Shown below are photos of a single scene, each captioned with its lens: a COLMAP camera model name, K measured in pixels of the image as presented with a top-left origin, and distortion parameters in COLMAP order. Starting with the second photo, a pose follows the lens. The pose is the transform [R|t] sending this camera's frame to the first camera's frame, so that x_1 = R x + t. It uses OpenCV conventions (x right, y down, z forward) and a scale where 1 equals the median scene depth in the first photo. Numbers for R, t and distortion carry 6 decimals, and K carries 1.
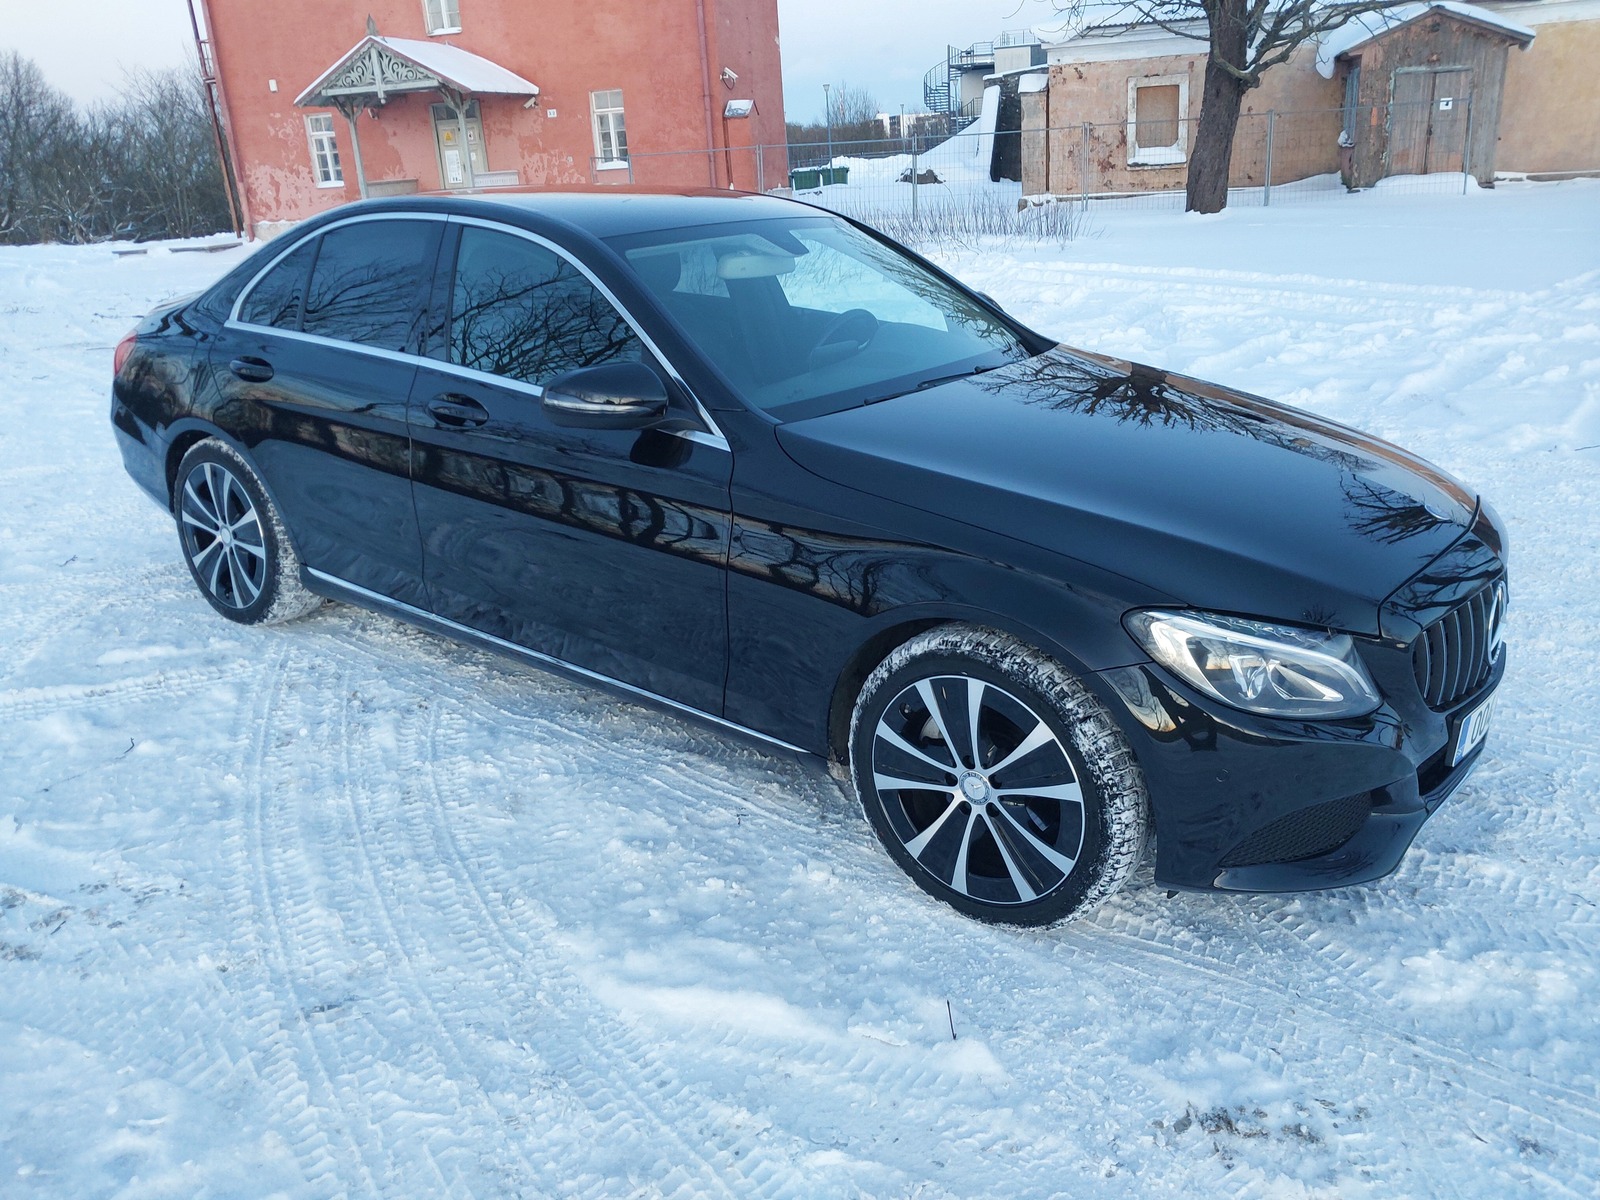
lens RADIAL K [[1252.0, 0, 798.4], [0, 1252.0, 587.2], [0, 0, 1]] dist [0.014359, -0.016132]
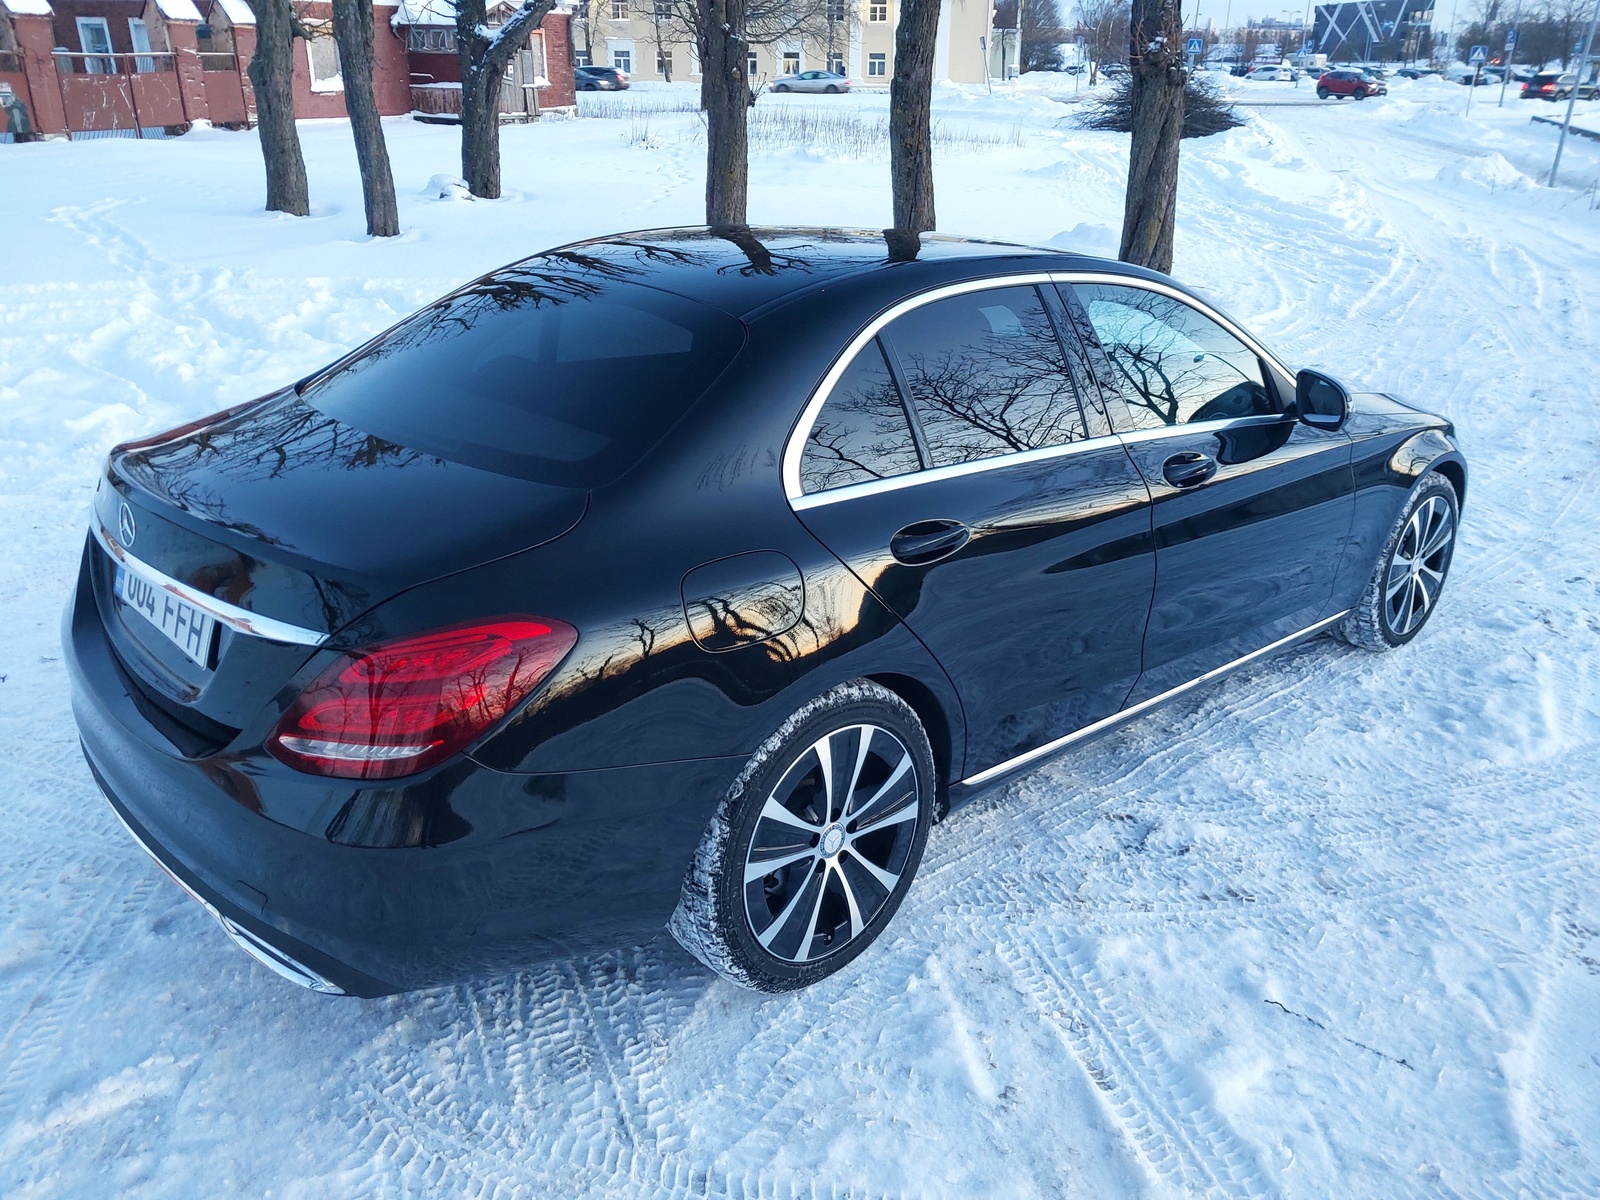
lens RADIAL K [[1252.0, 0, 801.7], [0, 1252.0, 599.8], [0, 0, 1]] dist [0.014359, -0.016132]
pose [[0.164635, -0.333111, 0.928403, -0.175752], [0.303234, 0.912757, 0.273724, -0.056616], [-0.938586, 0.236459, 0.251282, 0.150646]]
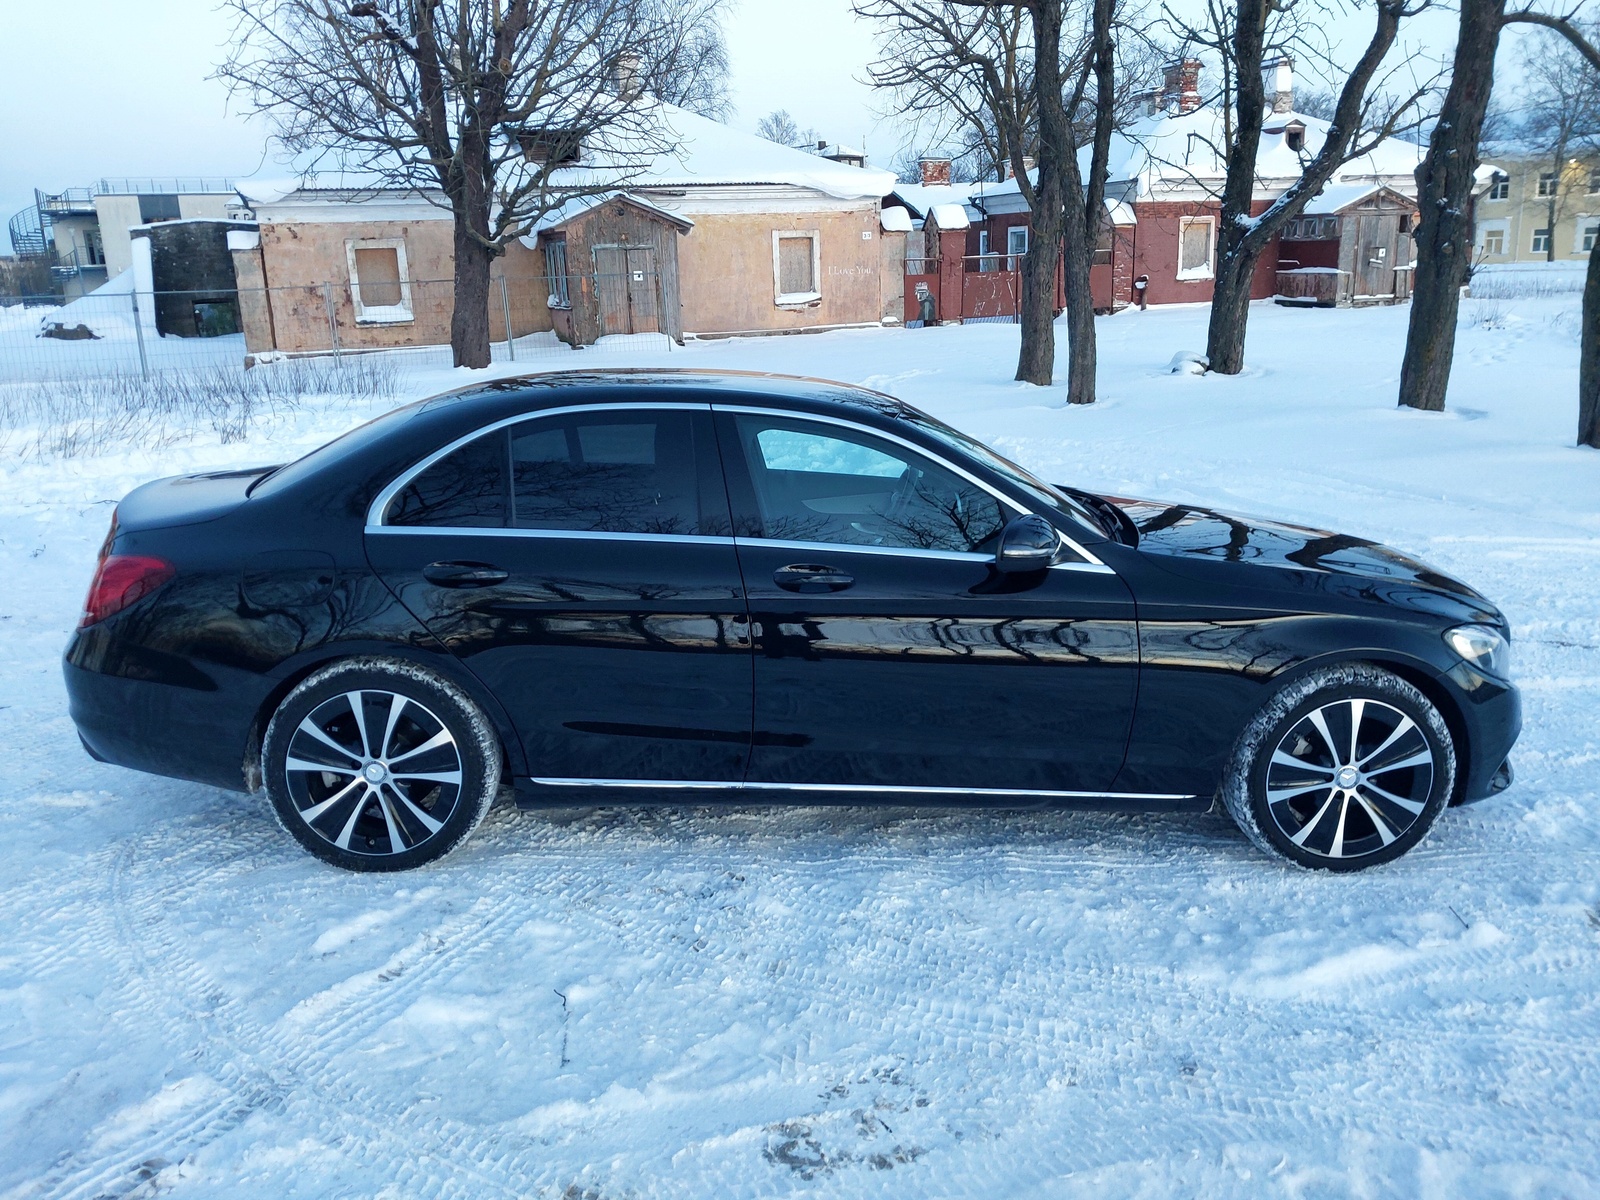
lens RADIAL K [[1252.0, 0, 804.7], [0, 1252.0, 610.9], [0, 0, 1]] dist [0.014359, -0.016132]
pose [[0.773228, -0.137003, 0.619151, -0.134194], [0.195733, 0.980271, -0.027532, -0.012228], [-0.603164, 0.142477, 0.784789, 0.024287]]
